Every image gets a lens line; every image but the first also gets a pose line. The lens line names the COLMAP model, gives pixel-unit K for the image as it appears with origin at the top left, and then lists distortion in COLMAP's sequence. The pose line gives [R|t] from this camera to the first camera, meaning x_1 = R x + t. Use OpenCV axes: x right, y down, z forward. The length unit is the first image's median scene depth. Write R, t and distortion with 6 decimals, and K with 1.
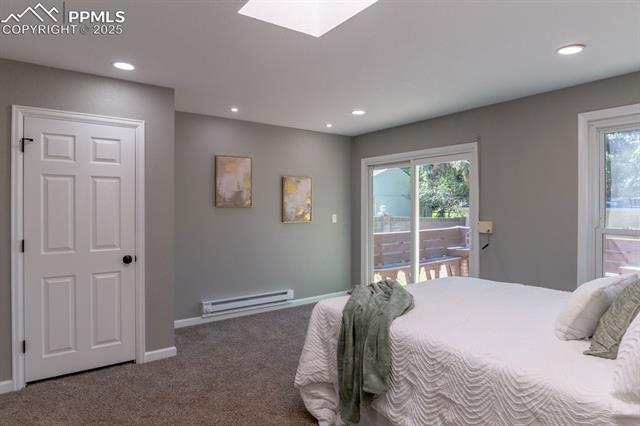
lens RADIAL K [[382.1, 0, 315.2], [0, 382.1, 211.0], [0, 0, 1]] dist [-0.016876, -0.006778]
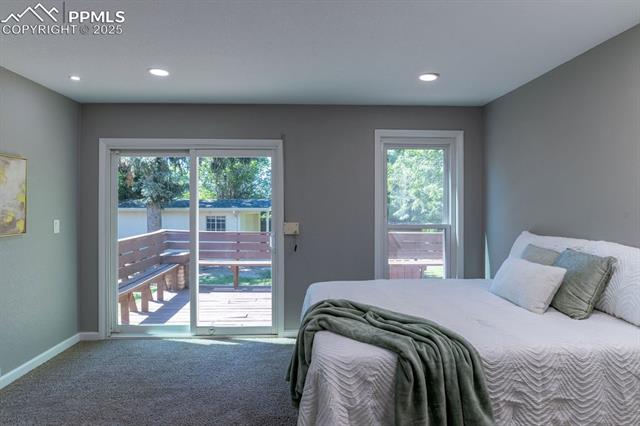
lens RADIAL K [[382.1, 0, 319.1], [0, 382.1, 210.0], [0, 0, 1]] dist [-0.016876, -0.006778]
pose [[0.531433, -0.008136, 0.847061, -0.389626], [0.011753, 0.999928, 0.002231, -0.006811], [-0.847019, 0.008770, 0.531491, 0.476341]]
